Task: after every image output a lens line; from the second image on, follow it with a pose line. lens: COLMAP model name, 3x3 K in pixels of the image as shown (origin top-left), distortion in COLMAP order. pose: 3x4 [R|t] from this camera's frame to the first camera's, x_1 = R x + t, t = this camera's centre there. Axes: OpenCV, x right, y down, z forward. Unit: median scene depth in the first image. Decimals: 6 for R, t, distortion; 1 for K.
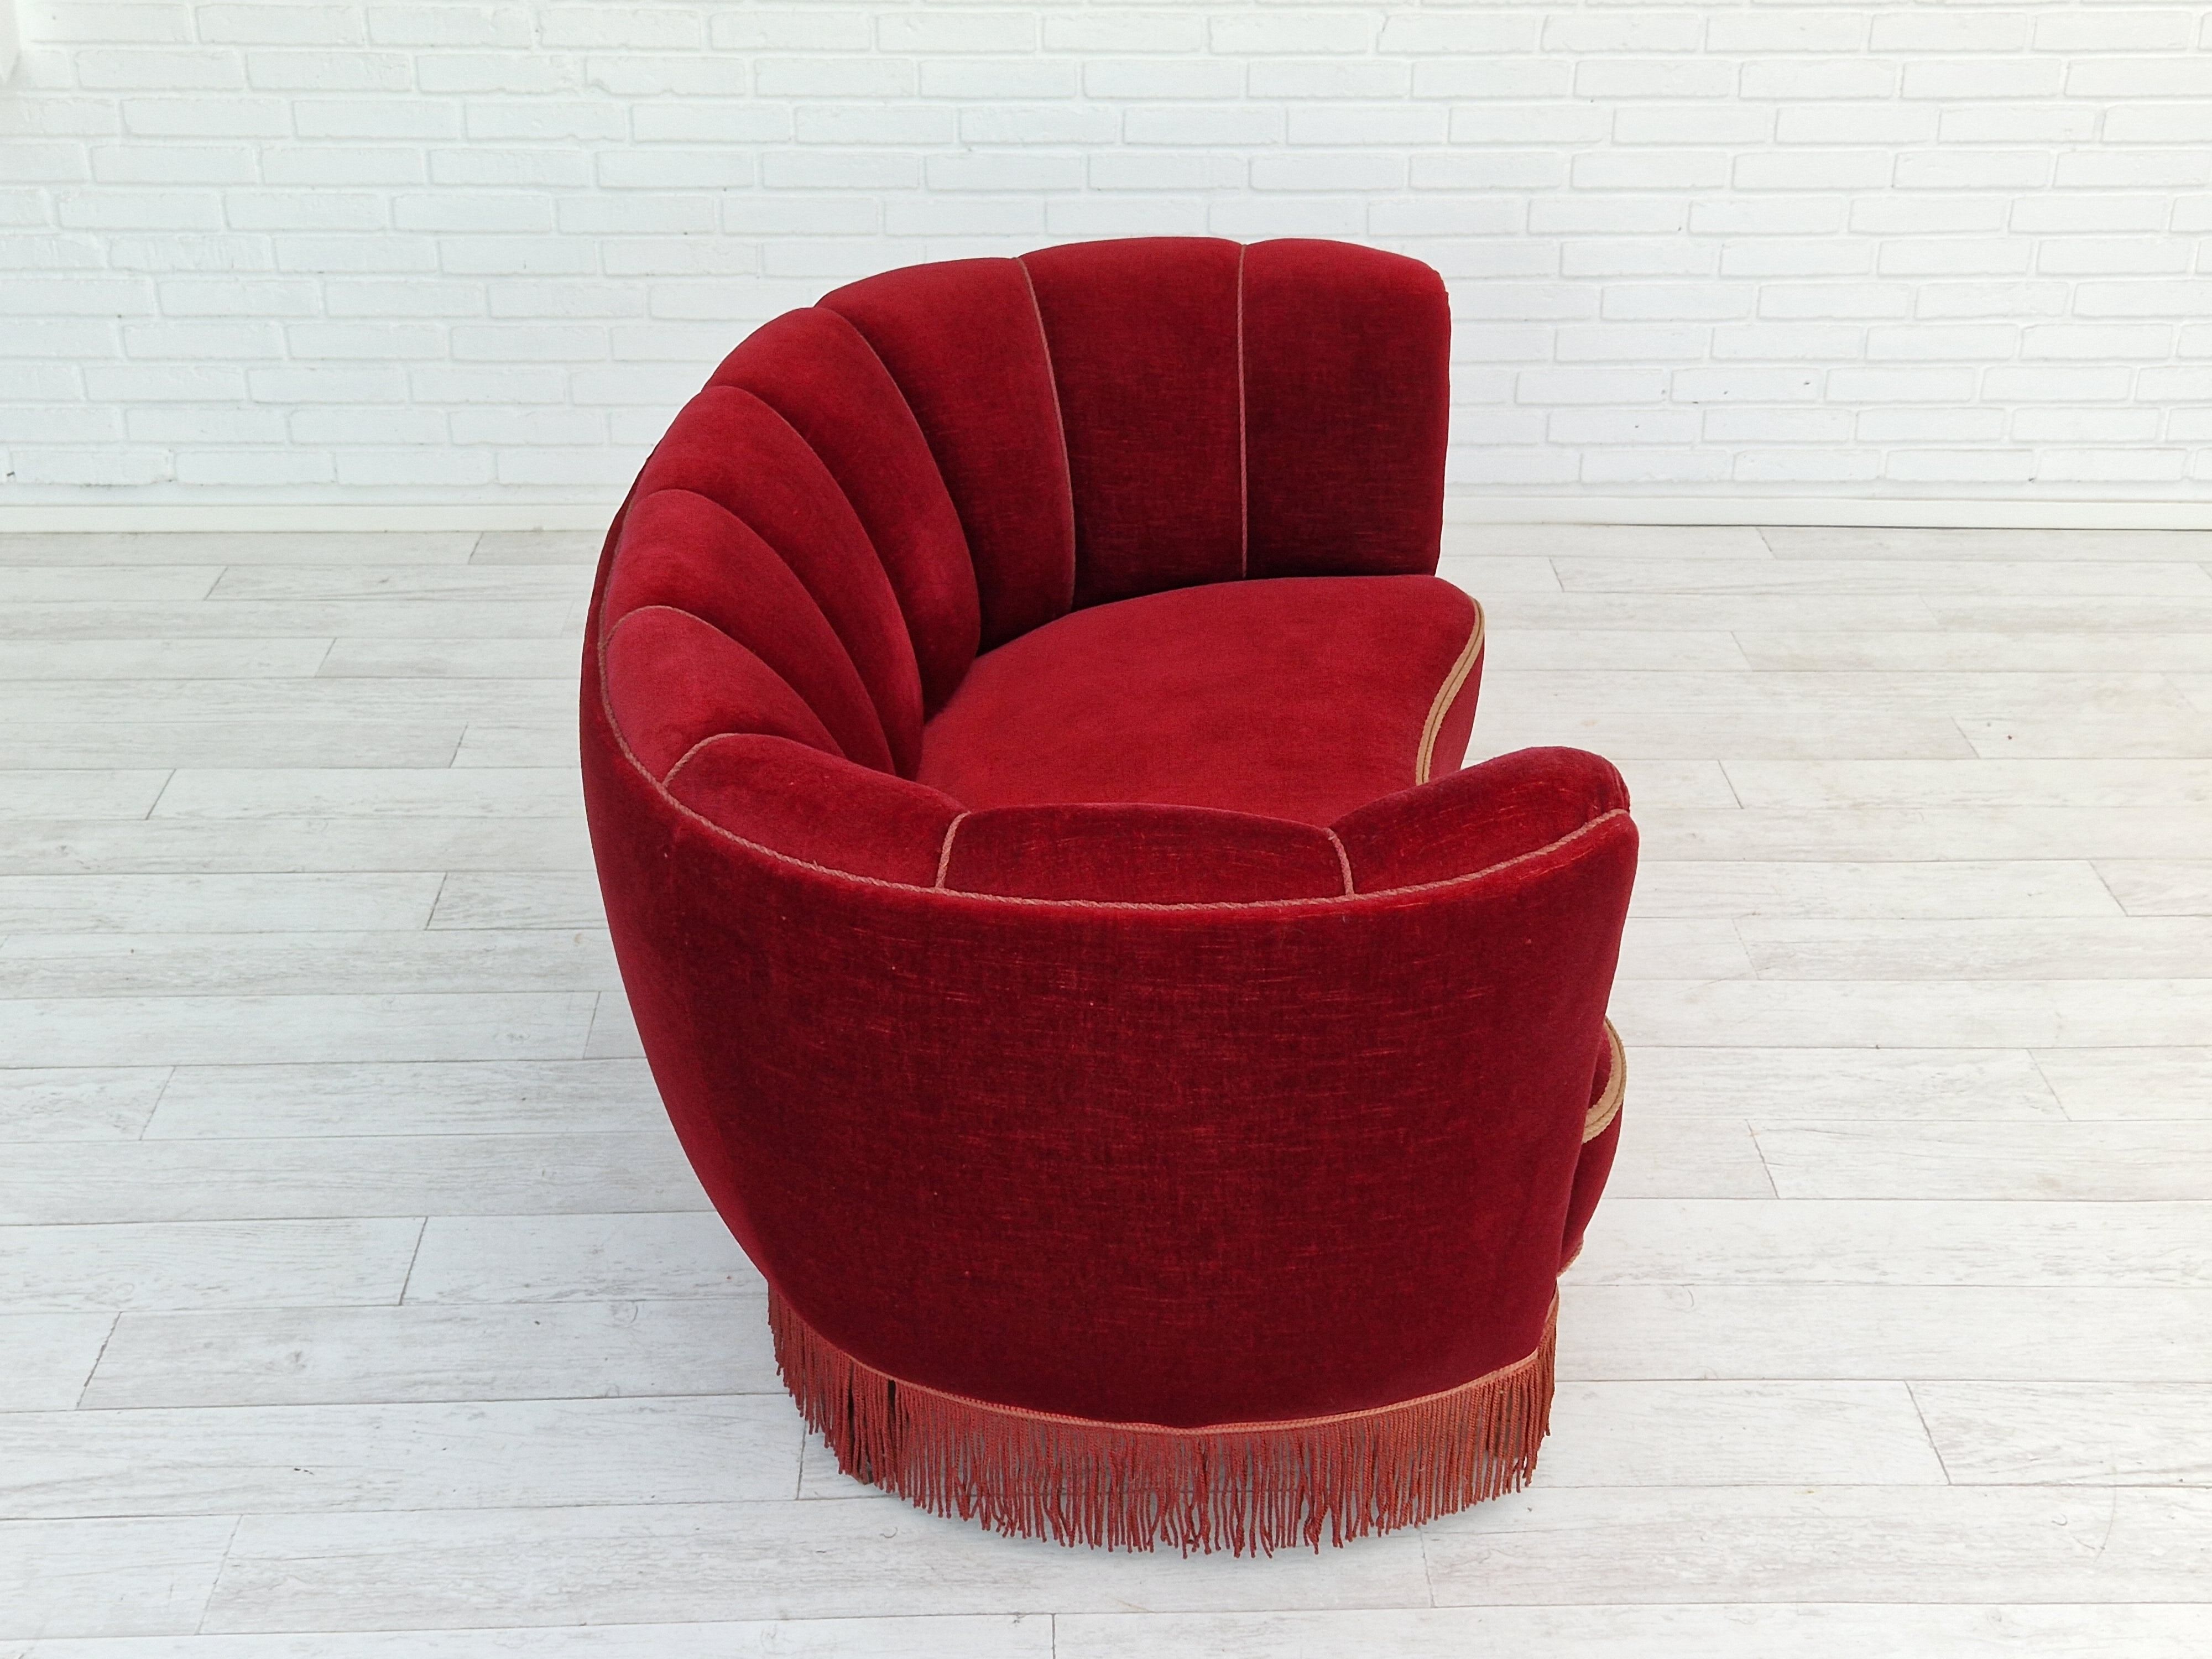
lens RADIAL K [[2838.9, 0, 1140.1], [0, 2838.9, 833.3], [0, 0, 1]] dist [0.068547, 0.000000]
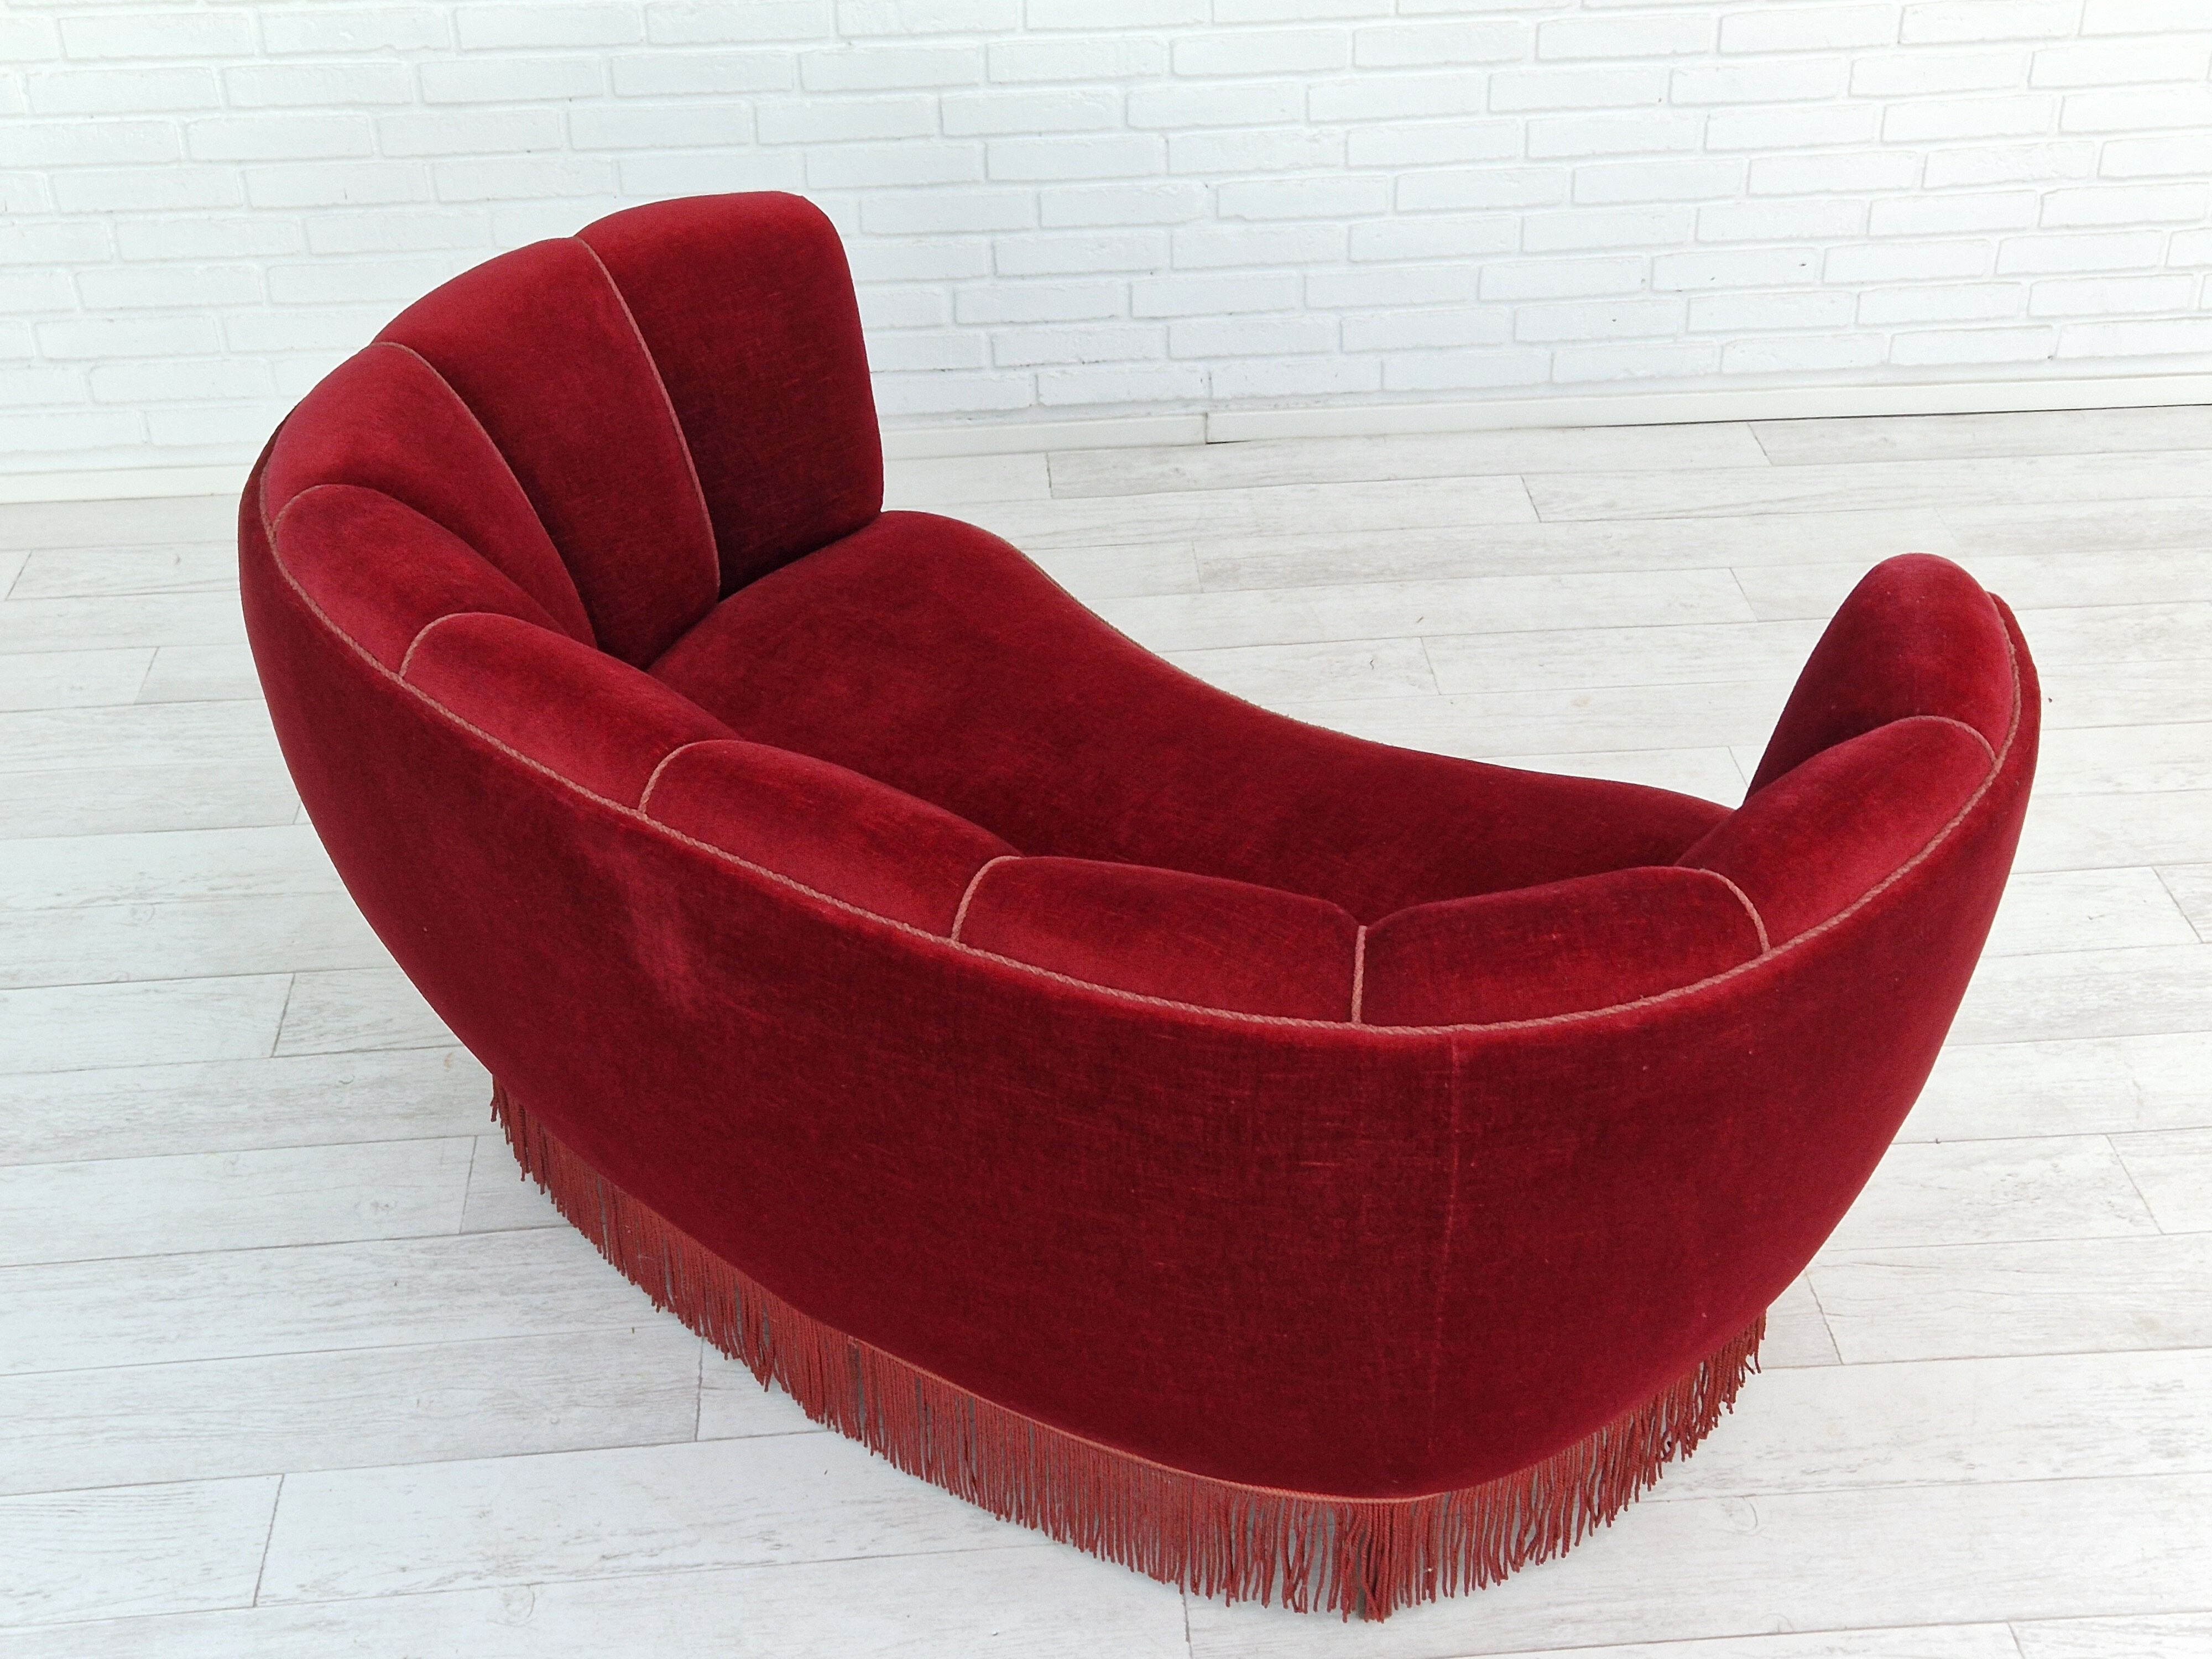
lens RADIAL K [[2838.9, 0, 1137.7], [0, 2838.9, 810.9], [0, 0, 1]] dist [0.068547, 0.000000]
pose [[0.998710, -0.044413, 0.024629, -0.004515], [0.041522, 0.993334, 0.107530, -0.114782], [-0.029241, -0.106368, 0.993897, 0.123992]]
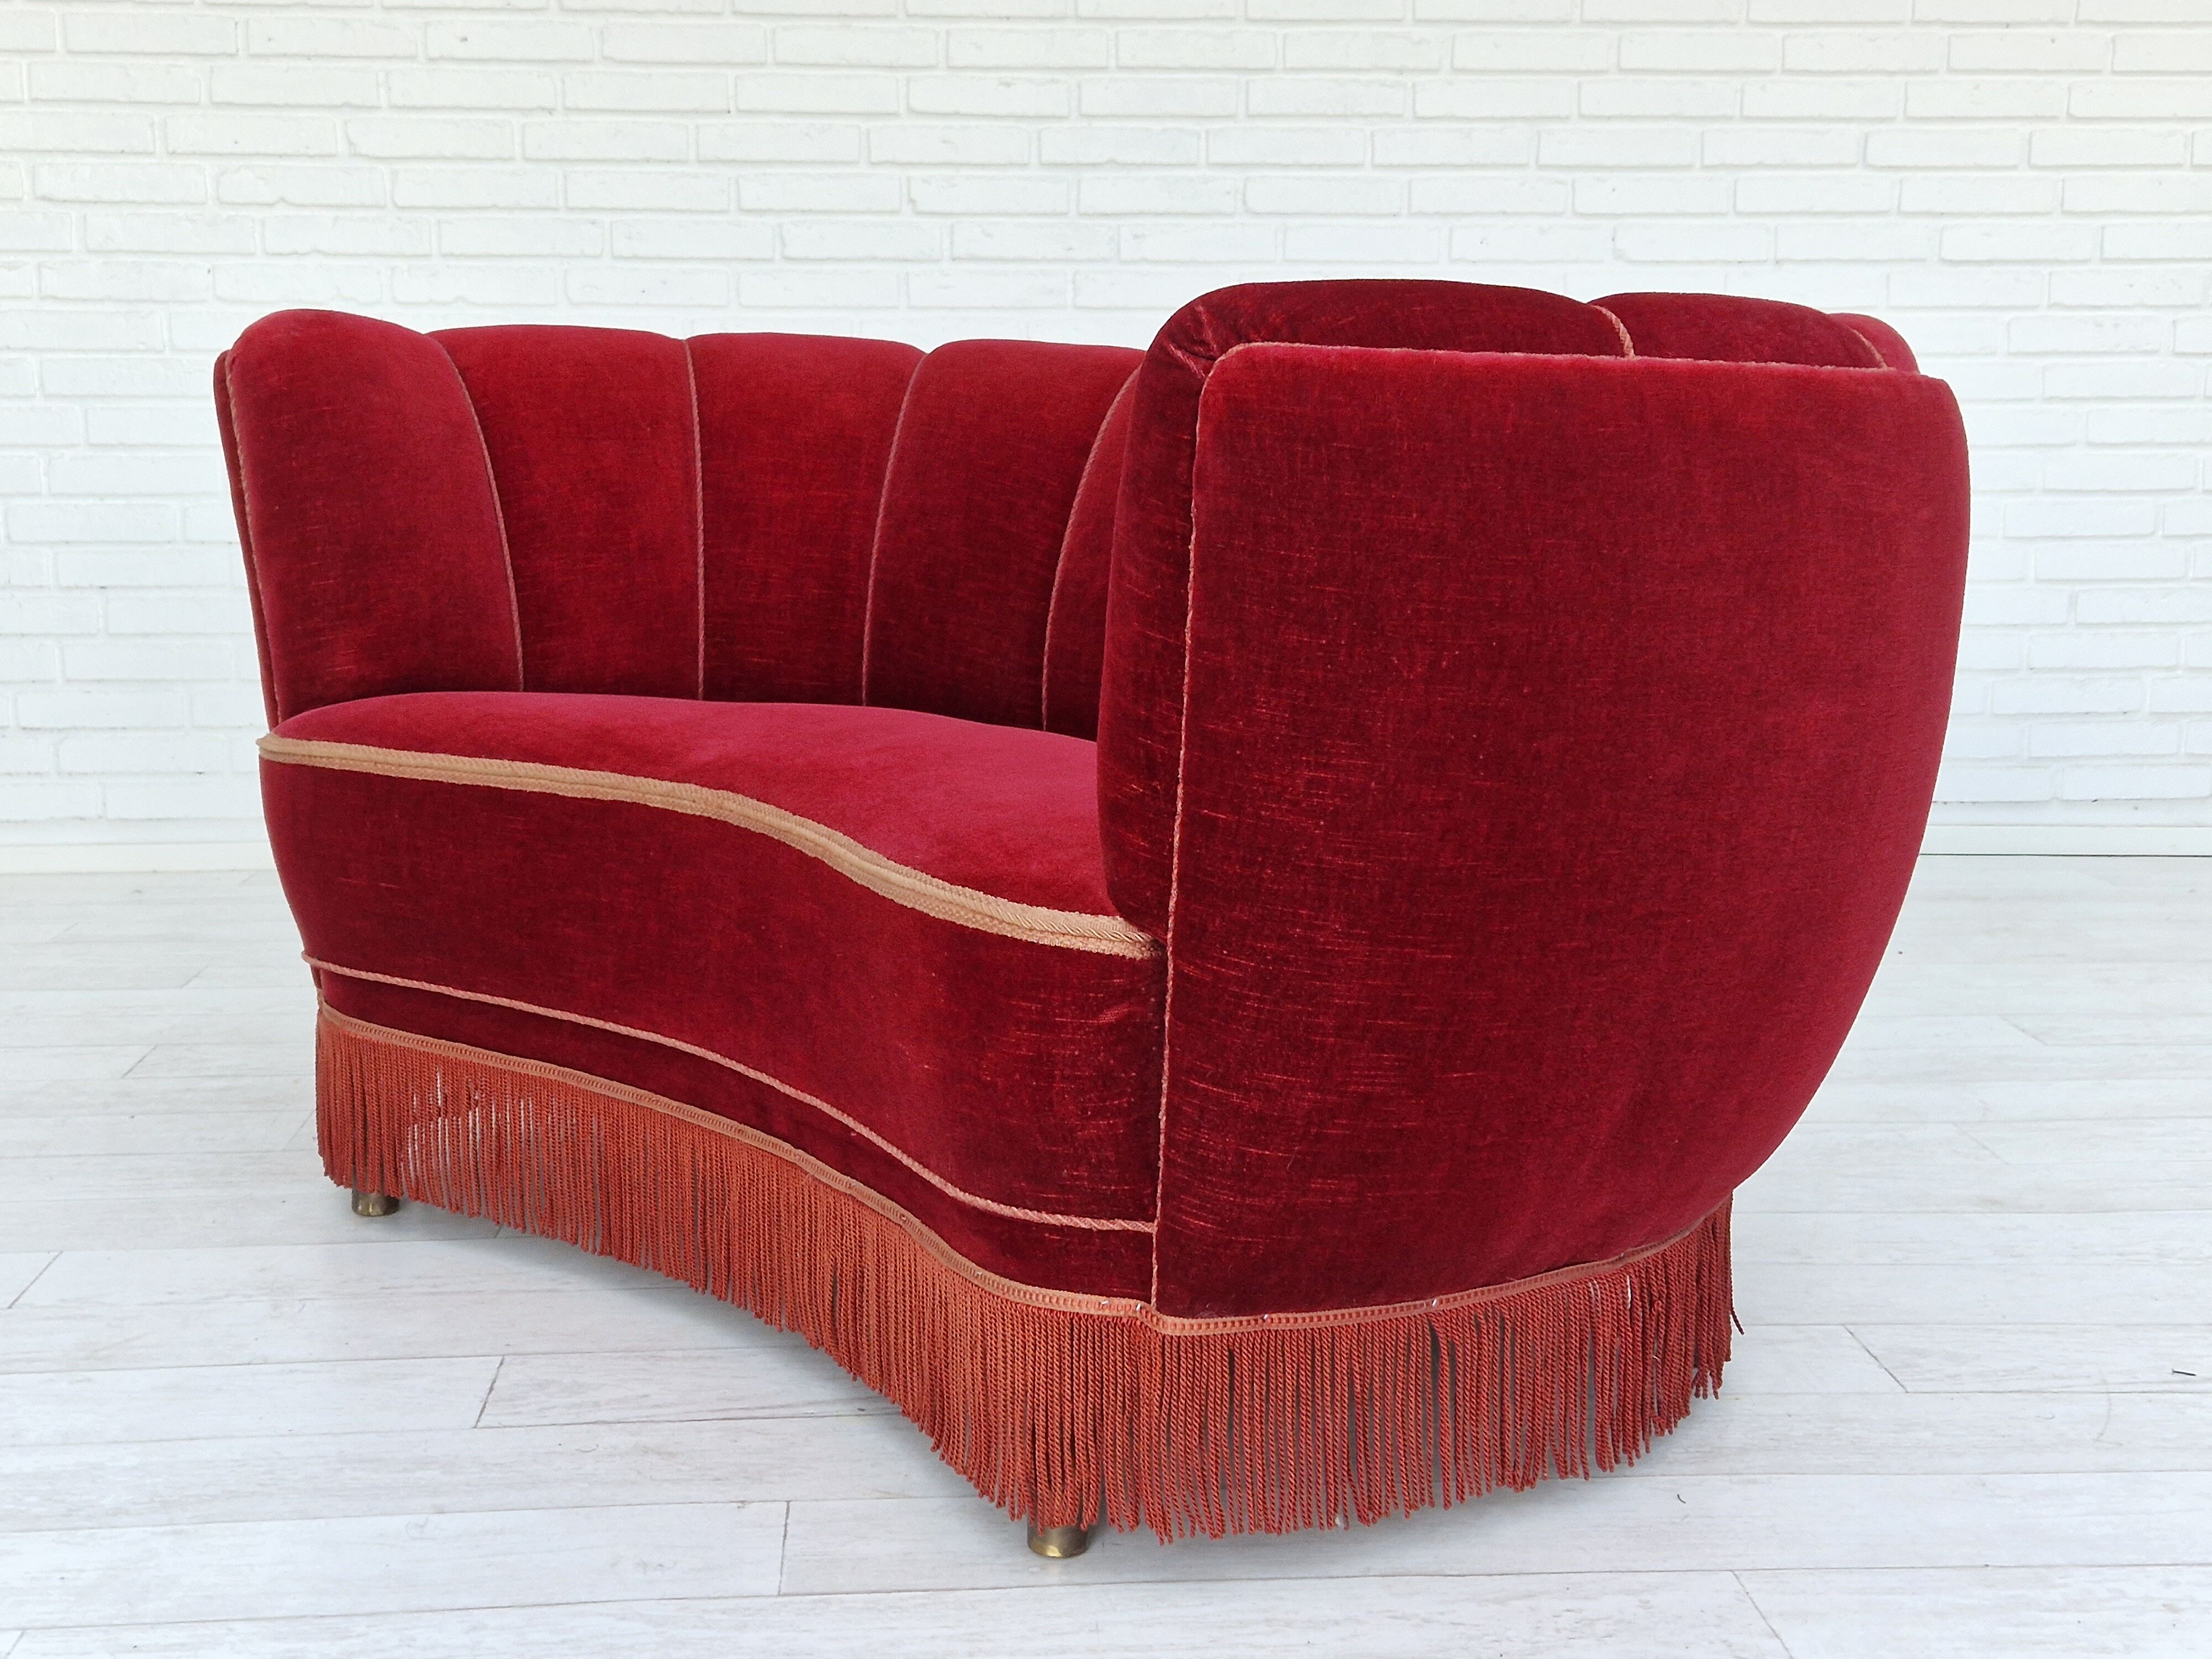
lens RADIAL K [[2838.9, 0, 1126.4], [0, 2838.9, 820.1], [0, 0, 1]] dist [0.068547, 0.000000]
pose [[0.999257, -0.015308, 0.035378, 0.024279], [0.025714, 0.948448, -0.315887, 0.225711], [-0.028719, 0.316562, 0.948137, 0.128490]]
